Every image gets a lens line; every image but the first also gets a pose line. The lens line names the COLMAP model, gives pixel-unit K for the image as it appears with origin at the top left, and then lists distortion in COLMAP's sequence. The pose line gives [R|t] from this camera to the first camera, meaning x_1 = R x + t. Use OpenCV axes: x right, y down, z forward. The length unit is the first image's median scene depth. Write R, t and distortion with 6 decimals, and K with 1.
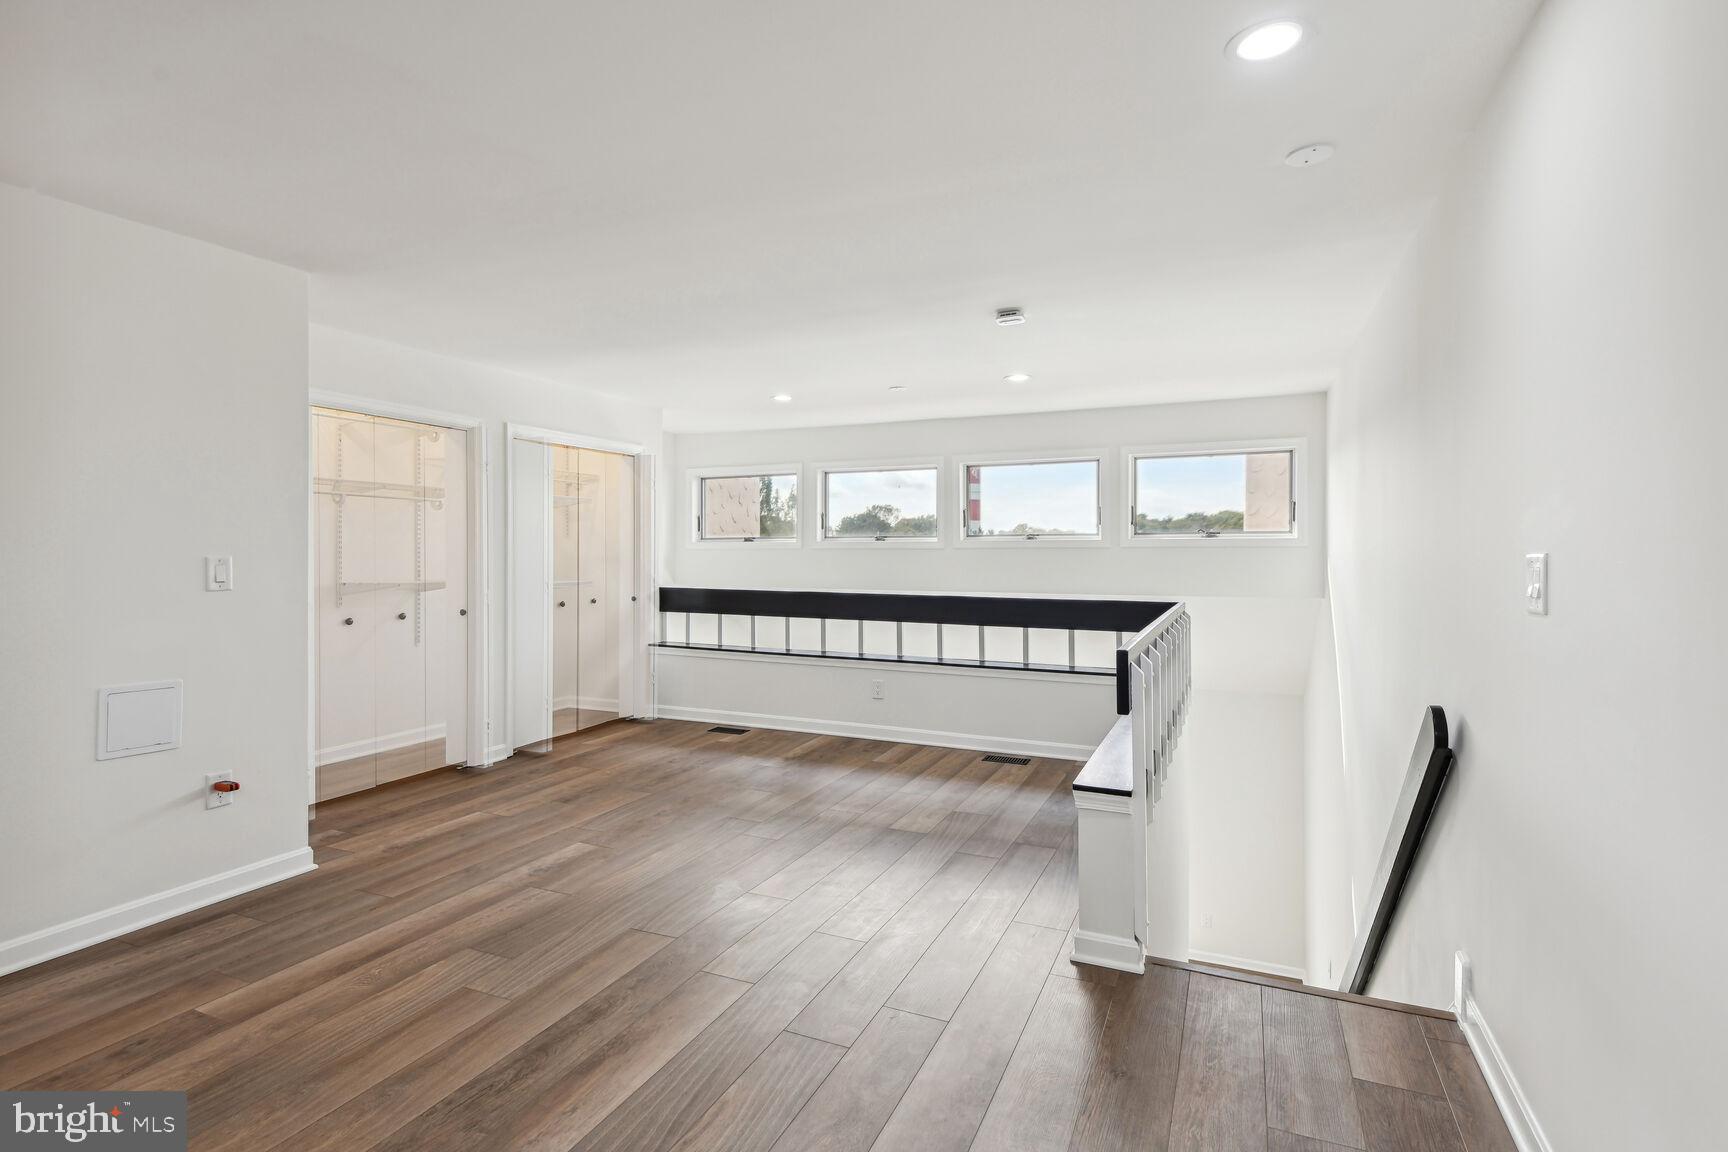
lens RADIAL K [[827.3, 0, 865.6], [0, 827.3, 562.2], [0, 0, 1]] dist [0.027269, -0.012318]
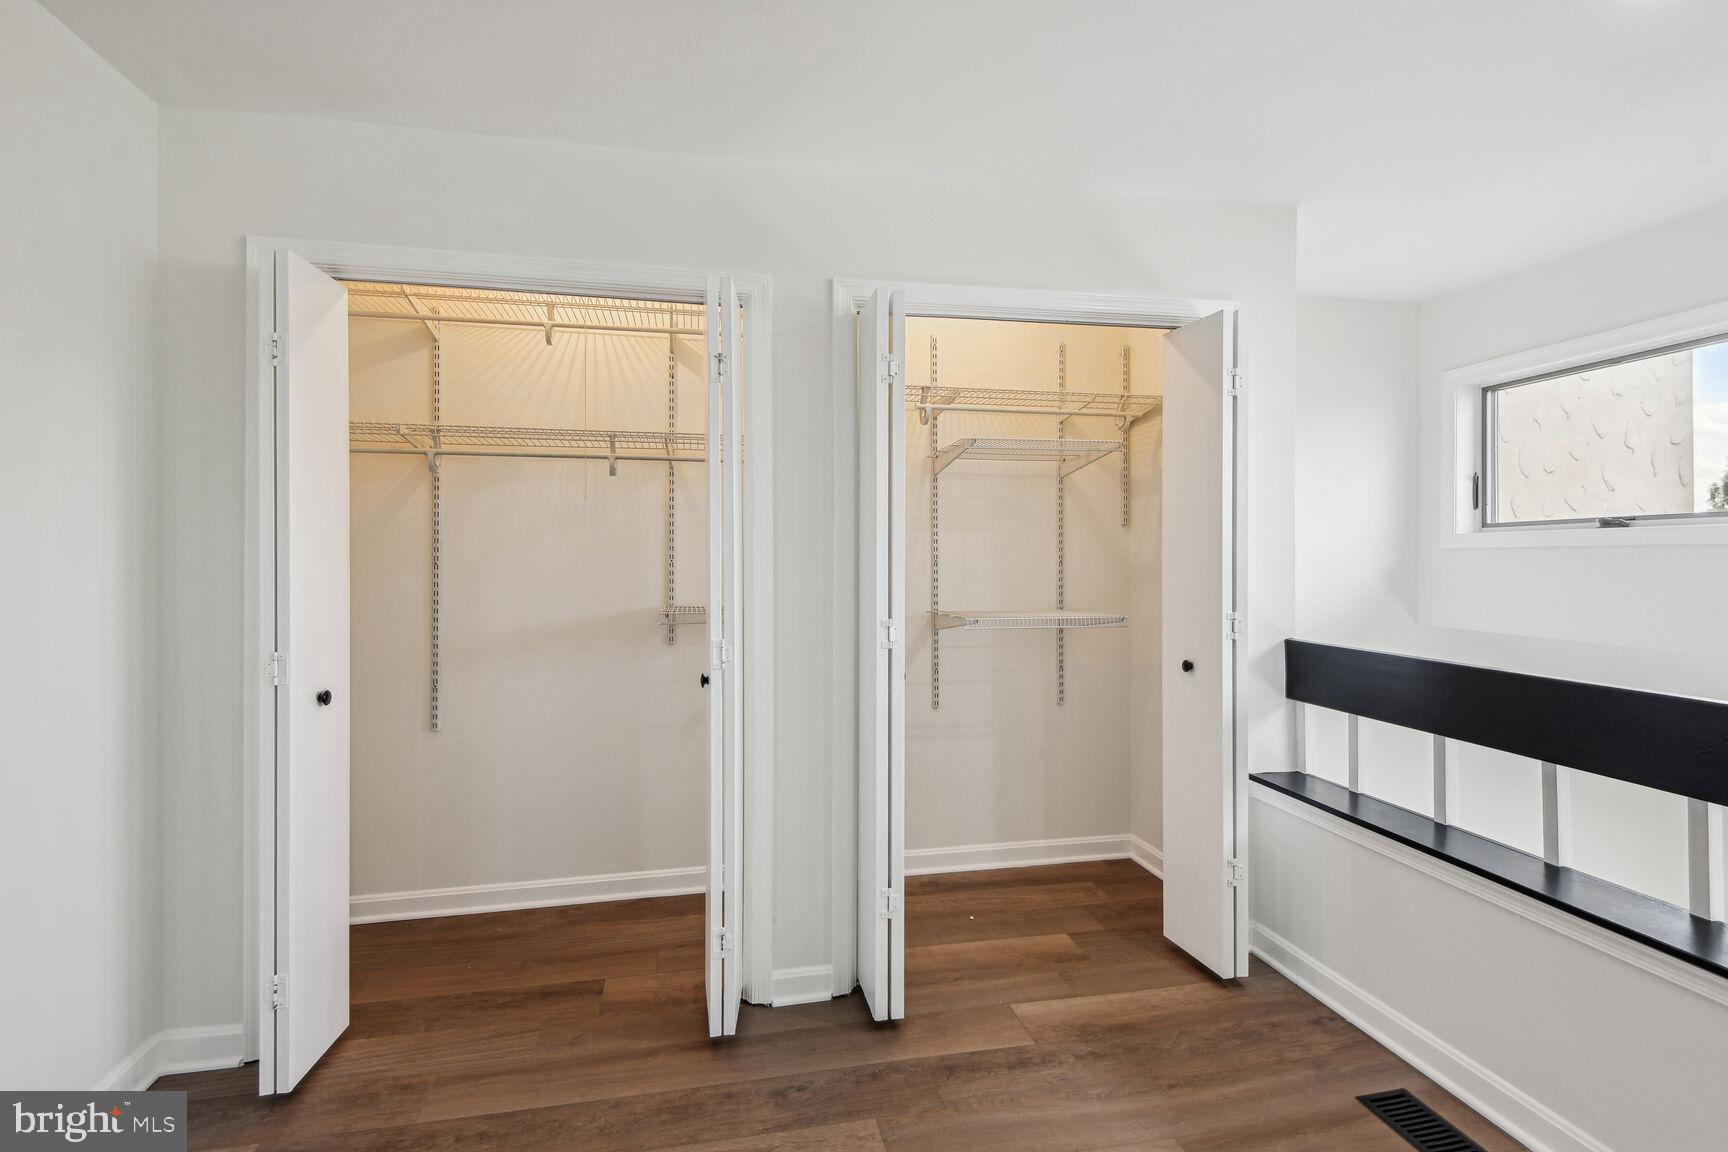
lens RADIAL K [[827.3, 0, 872.3], [0, 827.3, 562.3], [0, 0, 1]] dist [0.027269, -0.012318]
pose [[0.583647, -0.001314, -0.812007, -0.033300], [-0.009568, 0.999918, -0.008496, -0.002440], [0.811951, 0.012728, 0.583586, 0.590275]]
